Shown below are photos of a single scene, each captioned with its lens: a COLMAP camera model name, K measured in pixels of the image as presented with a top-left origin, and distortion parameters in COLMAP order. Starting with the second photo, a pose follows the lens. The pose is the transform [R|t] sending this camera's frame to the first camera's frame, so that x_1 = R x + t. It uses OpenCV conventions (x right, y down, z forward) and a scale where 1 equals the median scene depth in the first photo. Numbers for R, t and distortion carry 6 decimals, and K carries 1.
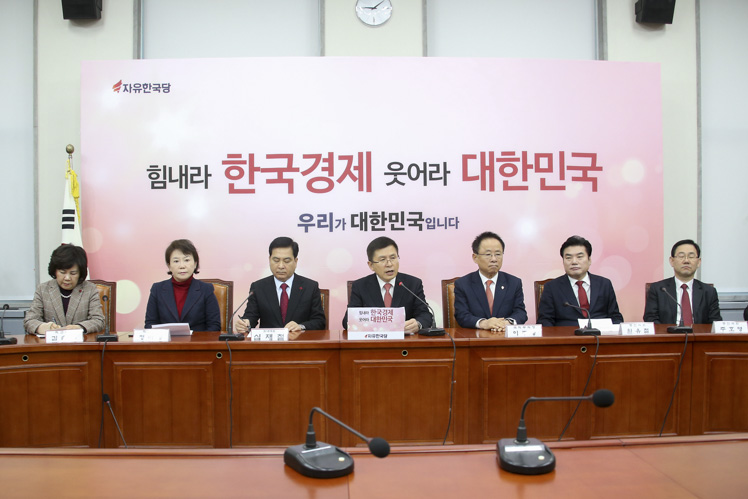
lens RADIAL K [[707.9, 0, 370.8], [0, 707.9, 277.2], [0, 0, 1]] dist [-0.167604, 0.089009]
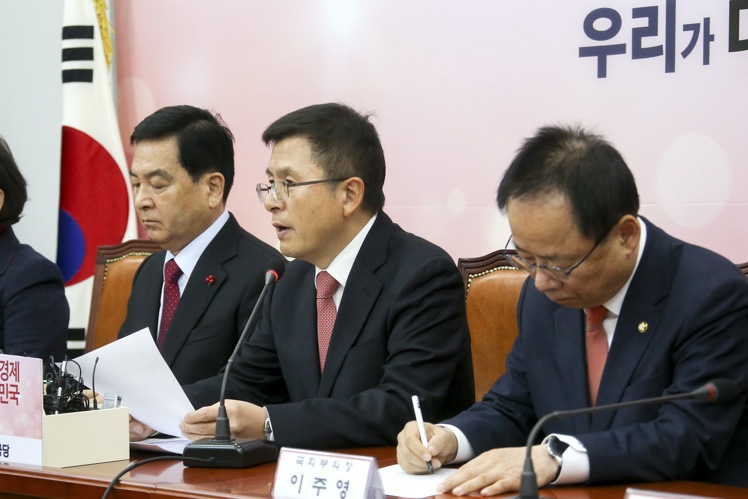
lens RADIAL K [[2654.4, 0, 360.7], [0, 2654.4, 249.2], [0, 0, 1]] dist [1.051975, -1.937428]
pose [[0.614111, 0.024881, -0.788827, 0.677767], [-0.011184, 0.999677, 0.022825, -0.019434], [0.789140, -0.005195, 0.614191, 0.282408]]
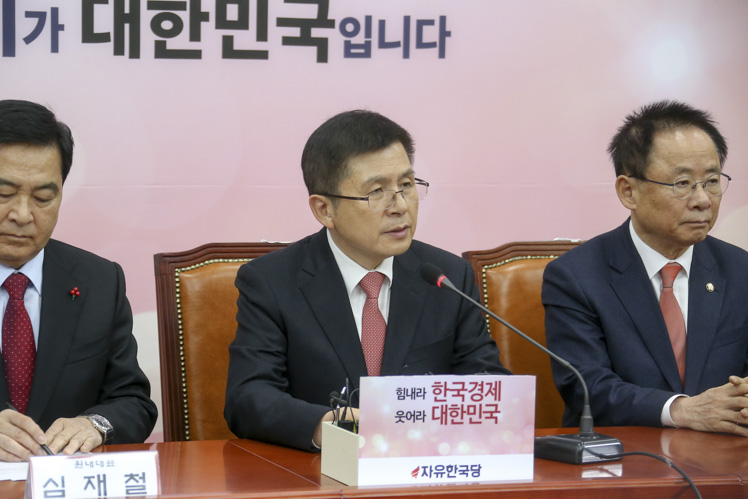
lens RADIAL K [[2791.0, 0, 374.0], [0, 2791.0, 249.5], [0, 0, 1]] dist [0.629233, 1.739850]
pose [[0.948014, 0.004602, 0.318196, -0.267117], [-0.019777, 0.998815, 0.044476, -0.041552], [-0.317614, -0.048457, 0.946981, -0.068746]]
